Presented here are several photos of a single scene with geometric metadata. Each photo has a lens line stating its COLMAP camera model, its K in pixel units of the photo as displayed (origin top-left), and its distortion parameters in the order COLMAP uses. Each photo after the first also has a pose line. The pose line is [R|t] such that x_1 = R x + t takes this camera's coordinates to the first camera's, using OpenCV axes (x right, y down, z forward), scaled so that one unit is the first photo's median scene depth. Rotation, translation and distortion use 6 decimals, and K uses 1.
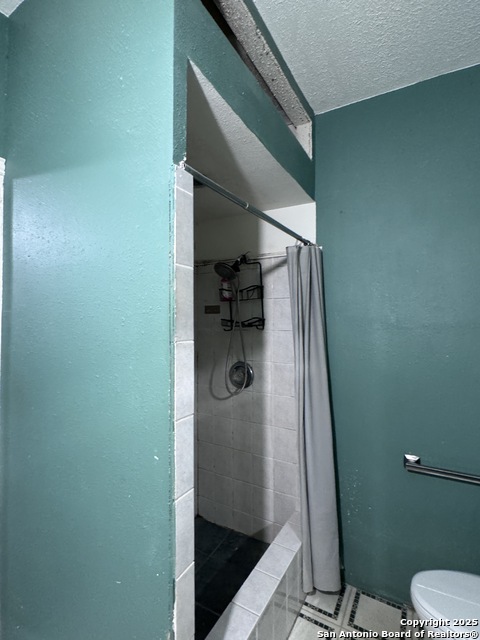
lens RADIAL K [[317.3, 0, 240.3], [0, 317.3, 319.1], [0, 0, 1]] dist [-0.001460, 0.000024]
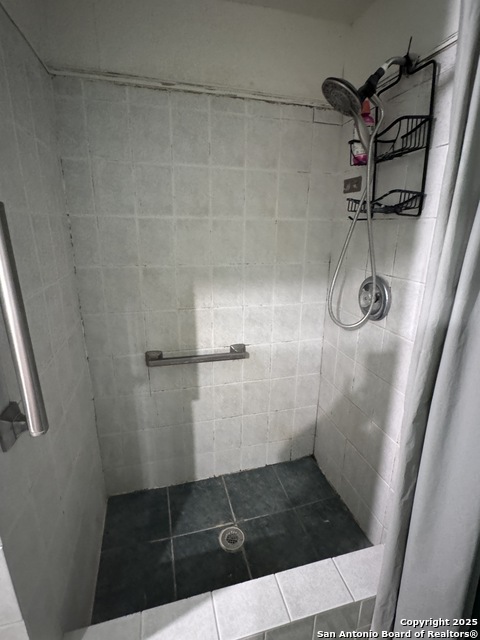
lens RADIAL K [[319.5, 0, 242.1], [0, 319.5, 321.4], [0, 0, 1]] dist [0.002249, -0.001298]
pose [[0.715092, 0.208020, -0.667361, 0.241329], [-0.002162, 0.955349, 0.295472, 0.041542], [0.699027, -0.209847, 0.683613, 0.415803]]
